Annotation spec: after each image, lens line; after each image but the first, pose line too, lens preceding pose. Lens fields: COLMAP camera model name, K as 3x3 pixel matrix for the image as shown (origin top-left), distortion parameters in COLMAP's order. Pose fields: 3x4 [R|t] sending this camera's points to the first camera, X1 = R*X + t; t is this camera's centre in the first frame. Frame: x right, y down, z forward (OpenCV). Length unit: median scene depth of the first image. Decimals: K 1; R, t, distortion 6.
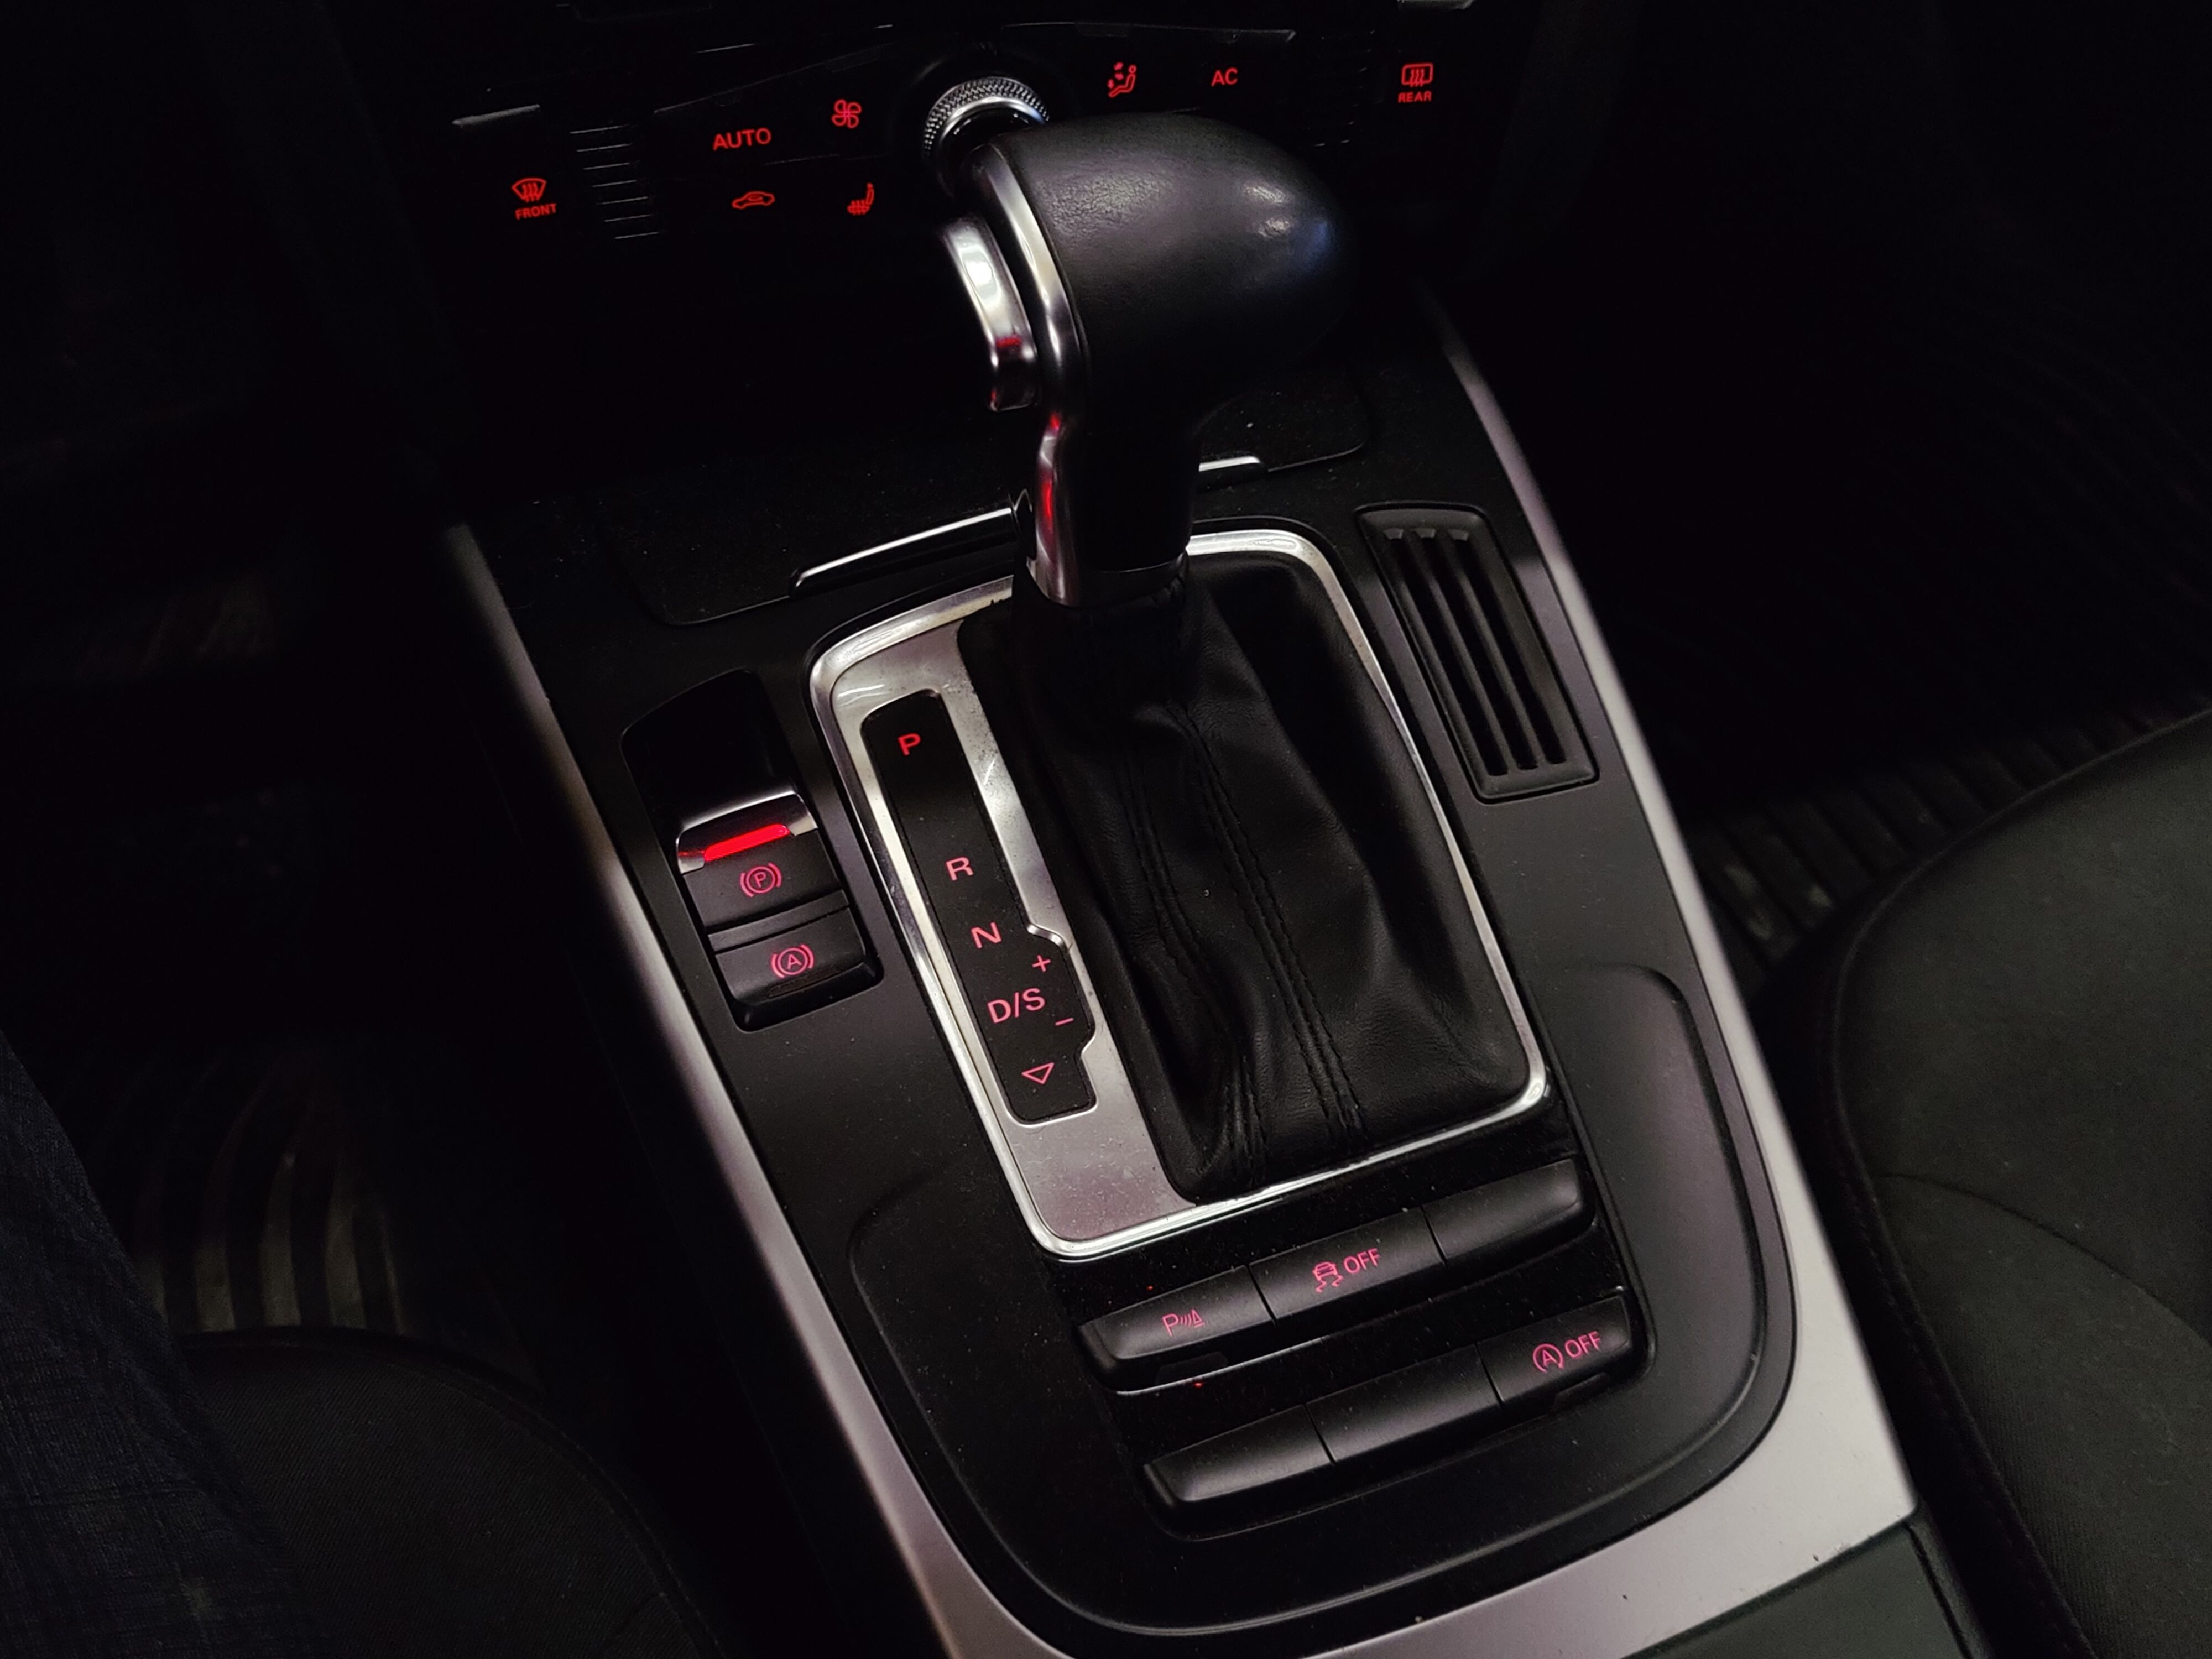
lens RADIAL K [[2403.0, 0, 1106.0], [0, 2403.0, 829.5], [0, 0, 1]] dist [-0.021386, 0.005162]
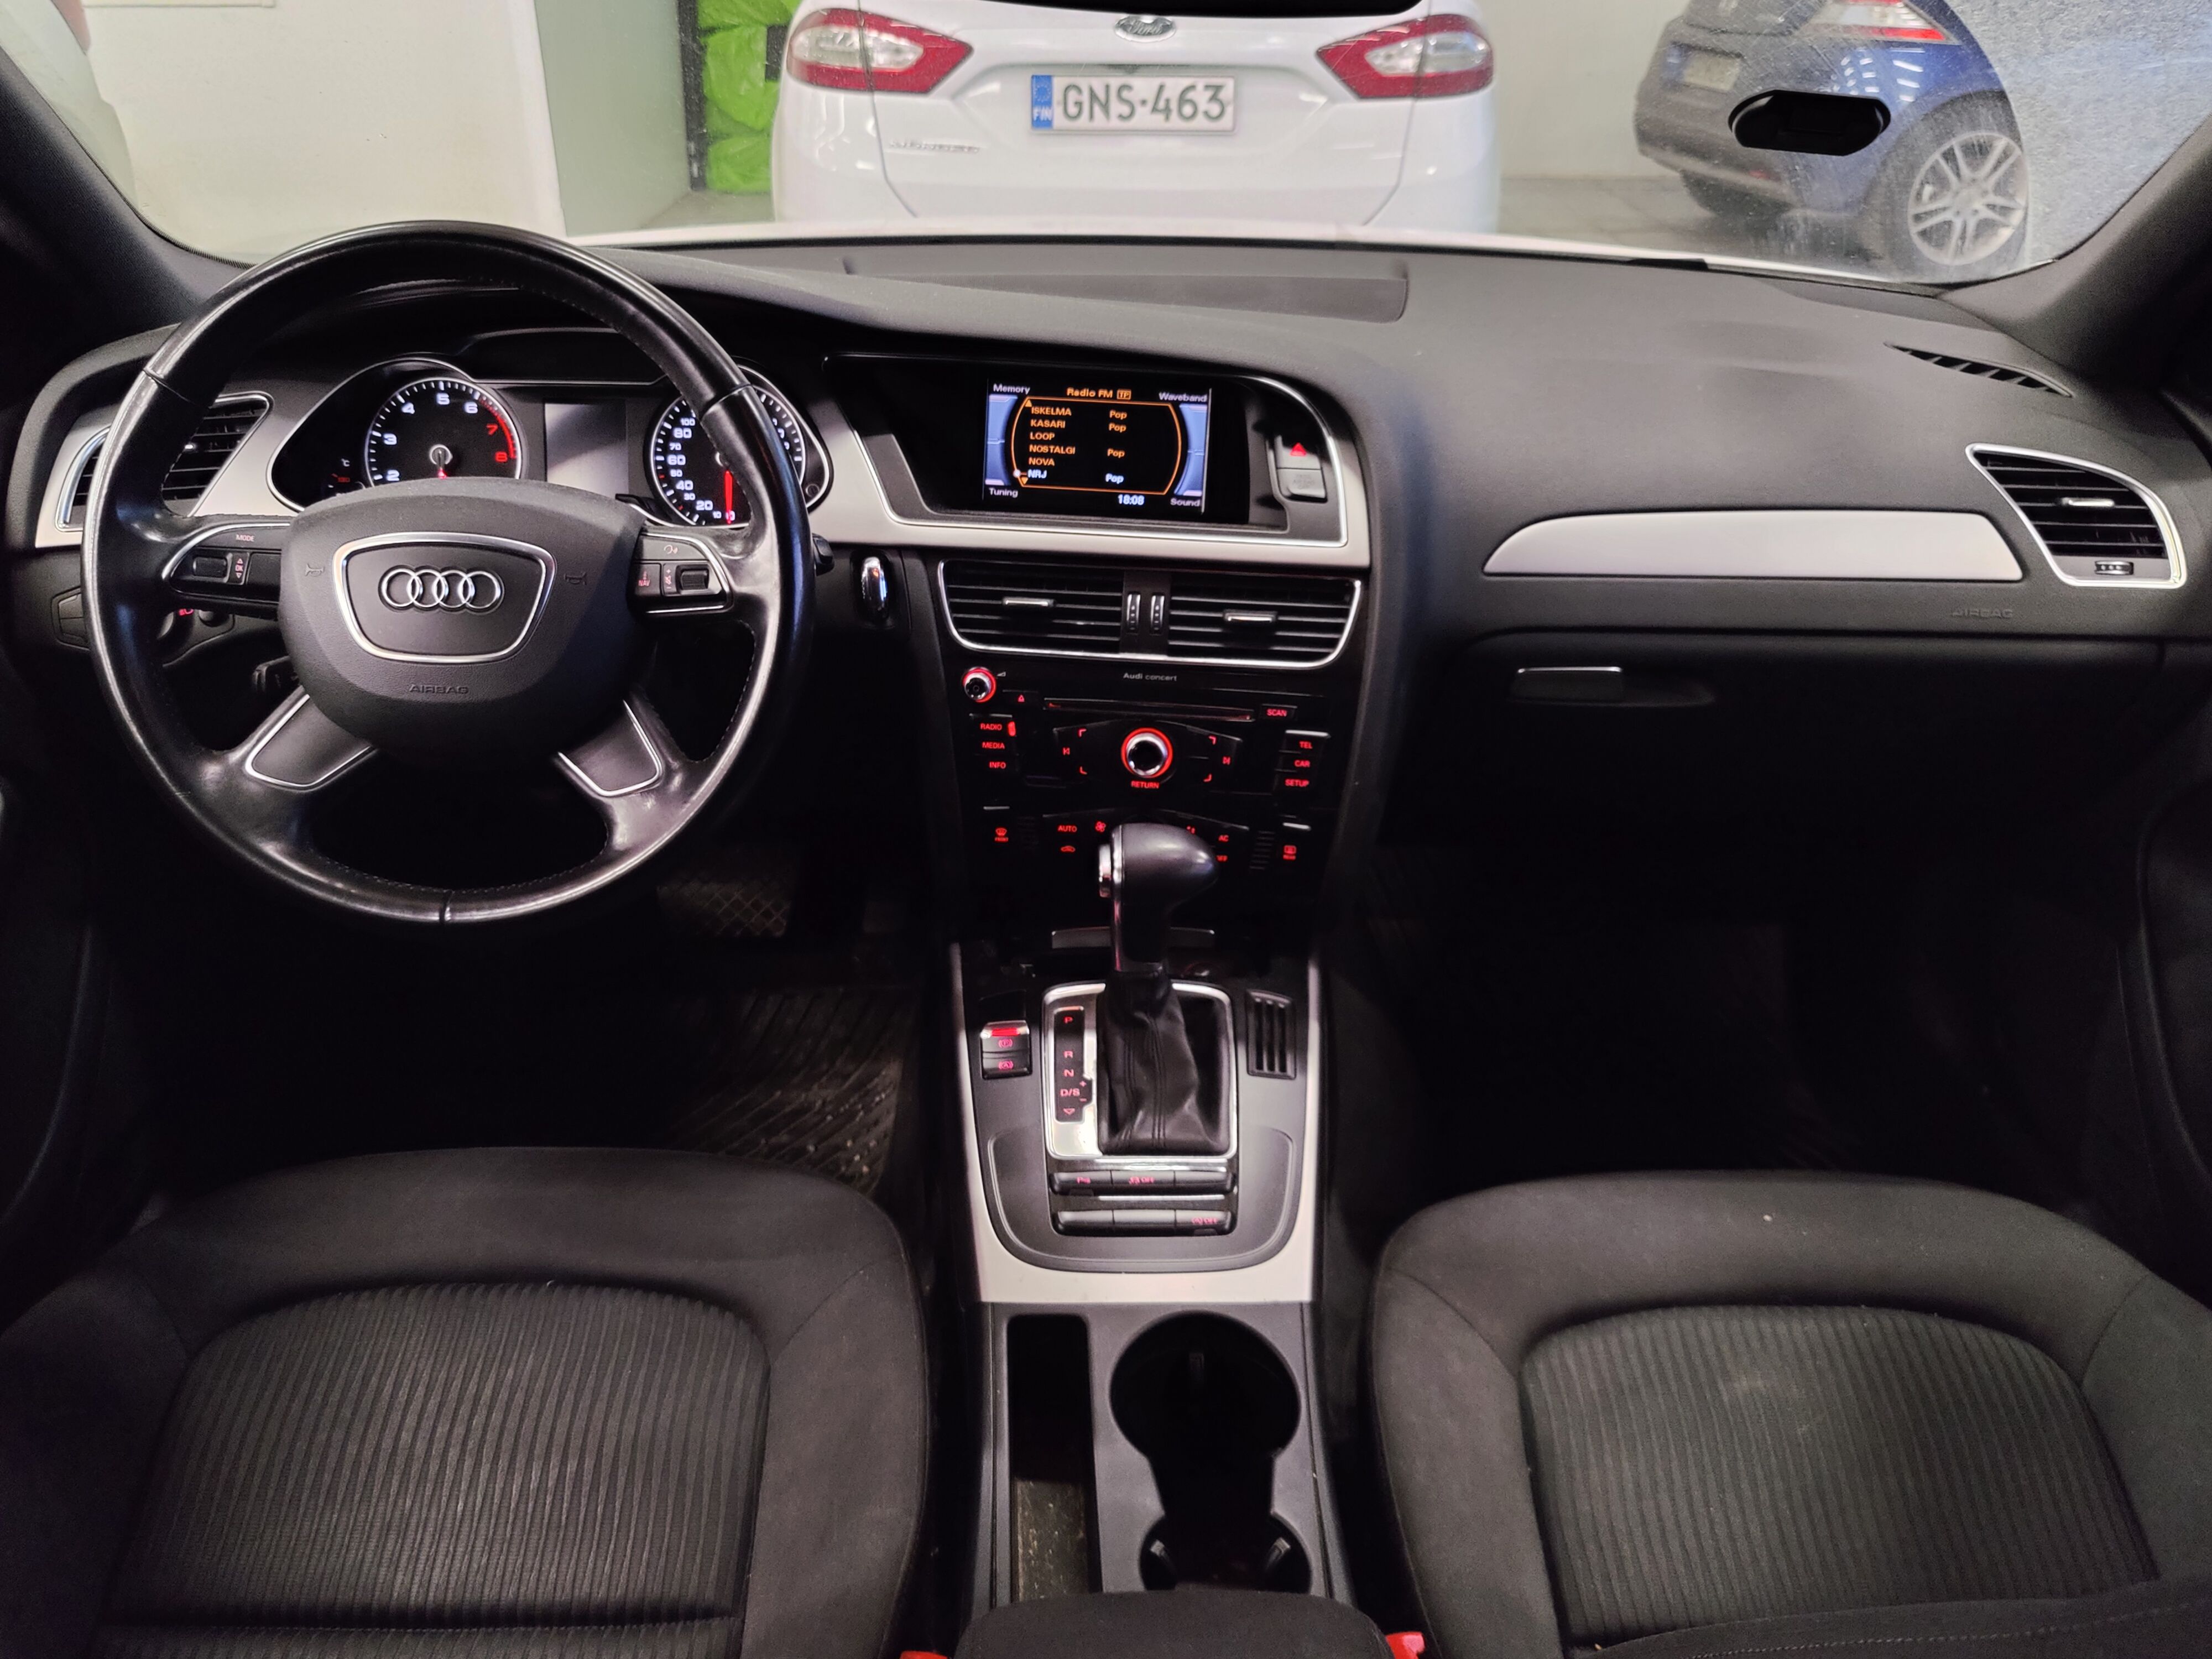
lens RADIAL K [[1675.6, 0, 1106.0], [0, 1675.6, 829.5], [0, 0, 1]] dist [-0.006378, -0.000423]
pose [[0.943033, 0.152021, -0.295936, 0.556022], [-0.260577, 0.890533, -0.372895, 0.530371], [0.206853, 0.428766, 0.879415, -0.948724]]
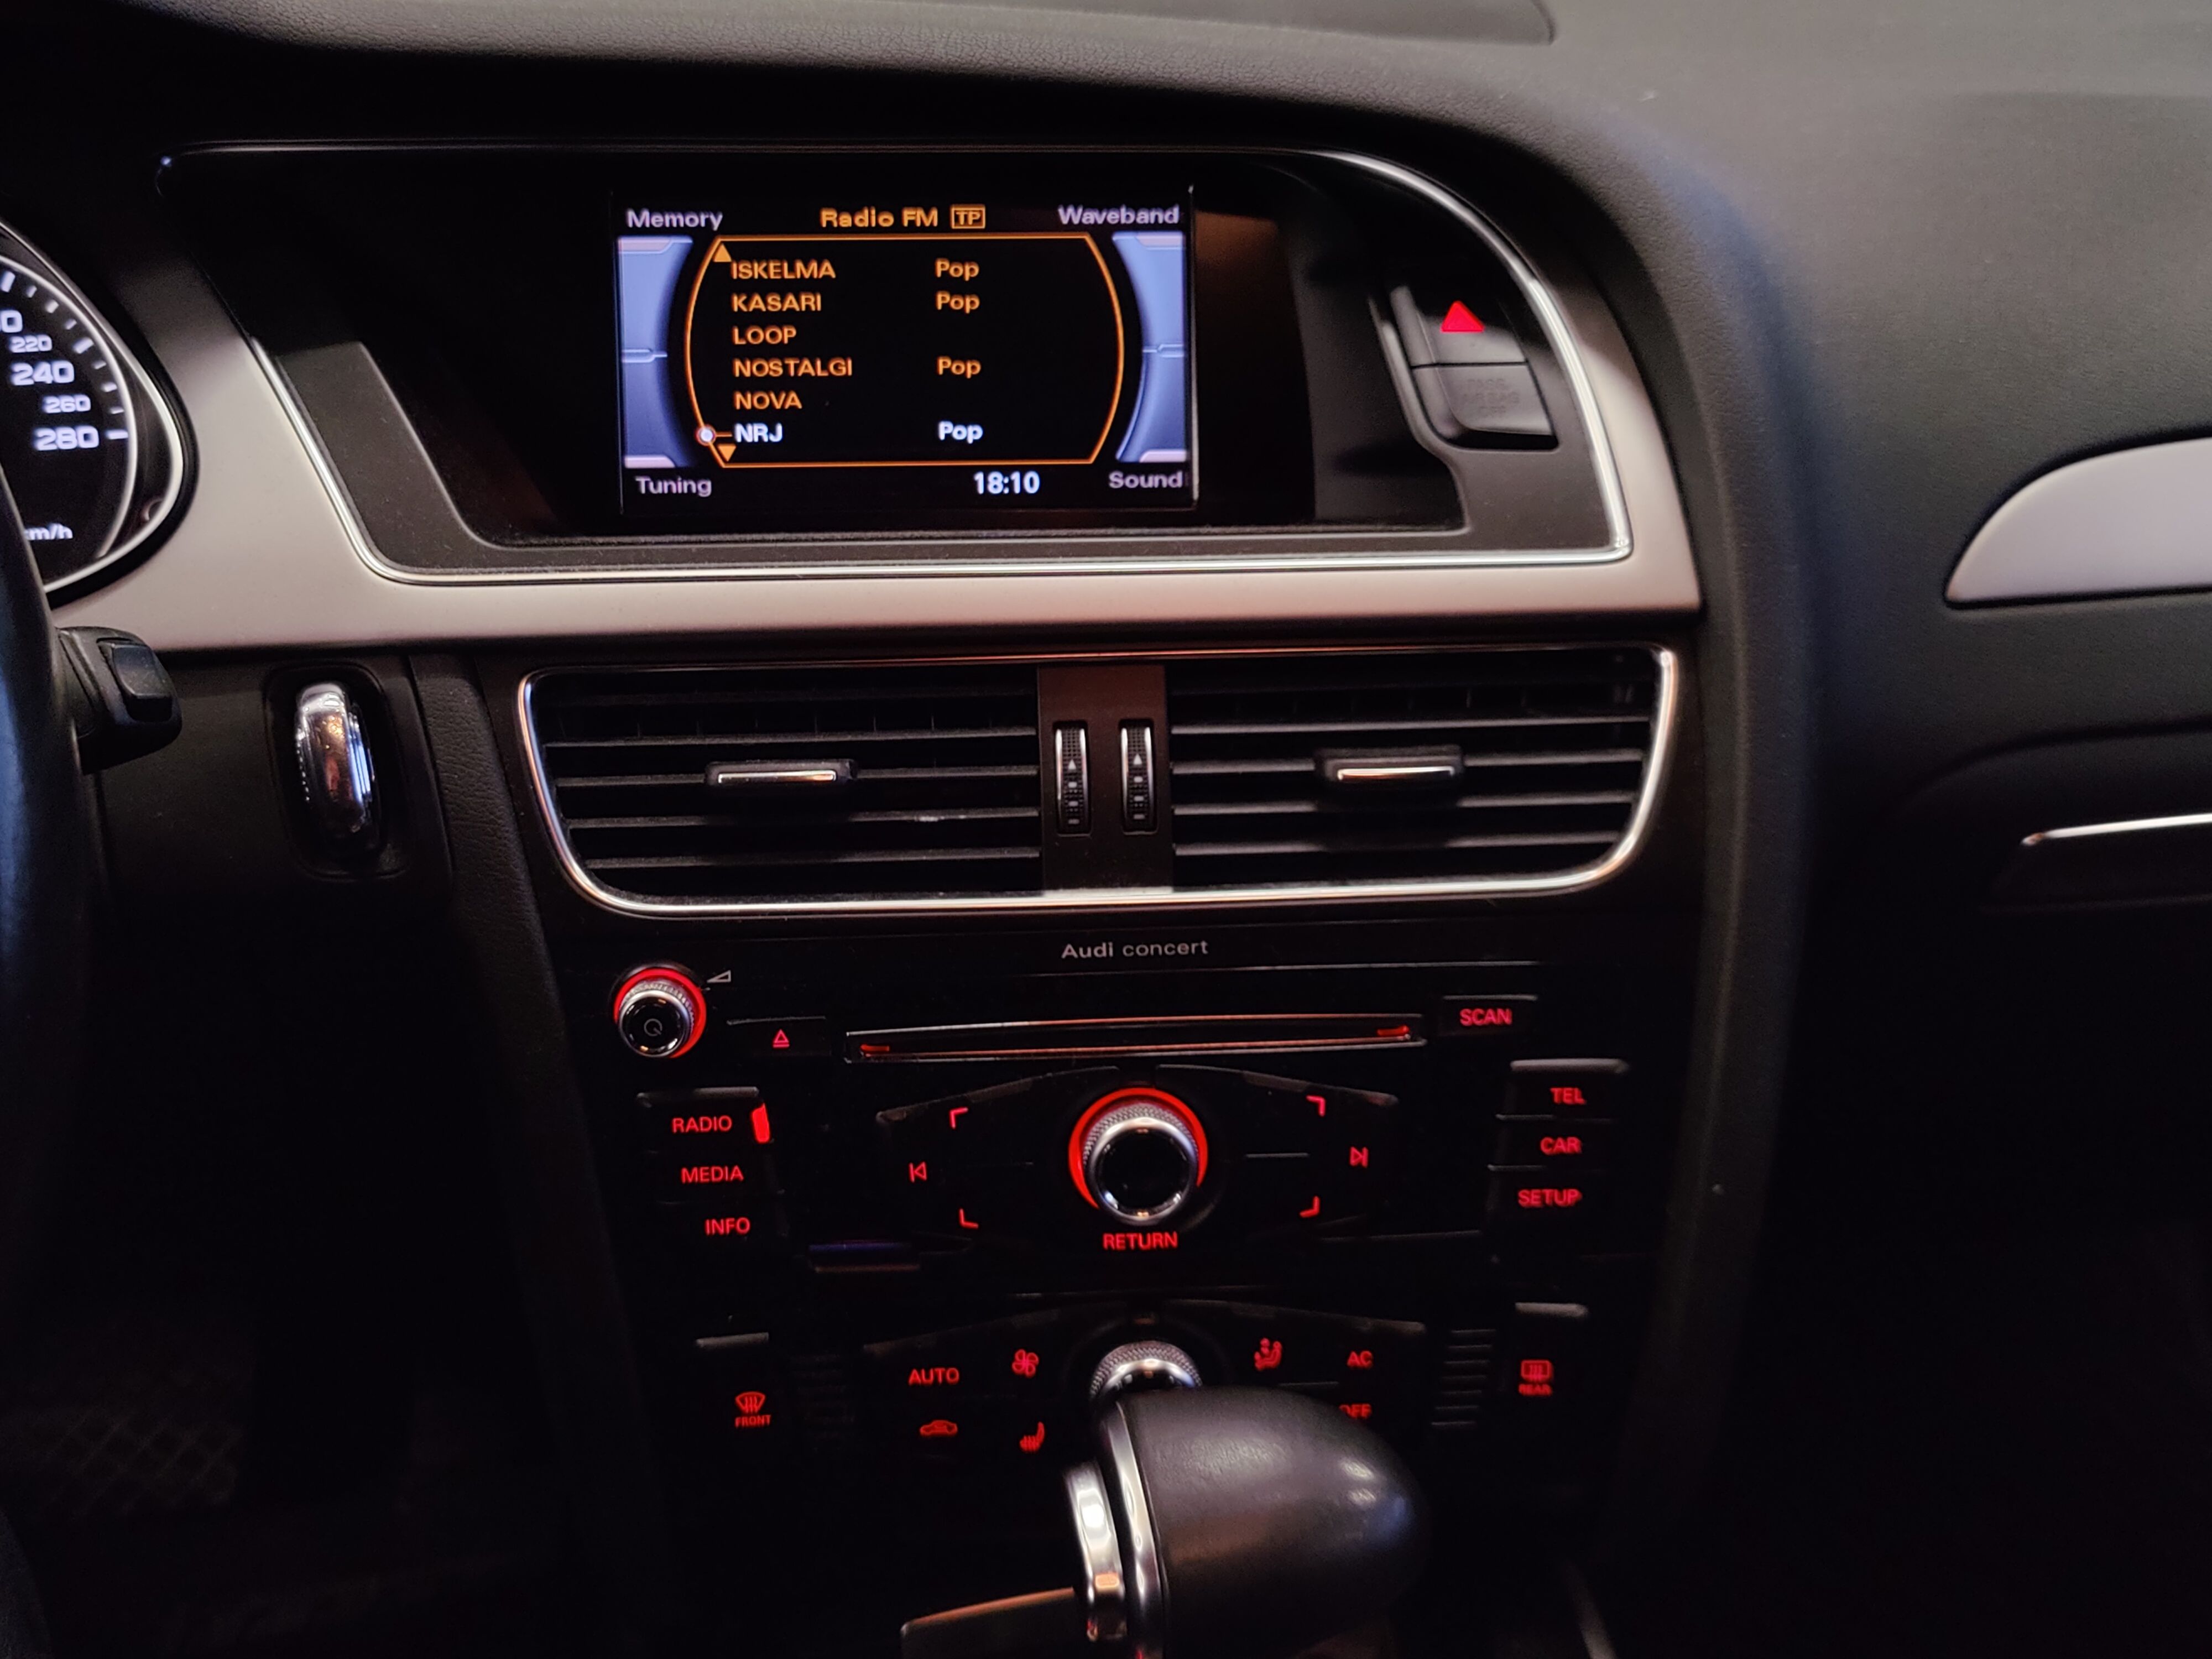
lens RADIAL K [[2403.0, 0, 1106.0], [0, 2403.0, 829.5], [0, 0, 1]] dist [-0.021386, 0.005162]
pose [[0.983811, 0.048617, -0.172490, 0.118578], [-0.124439, 0.877953, -0.462292, 0.007457], [0.128963, 0.476272, 0.869789, -0.129877]]
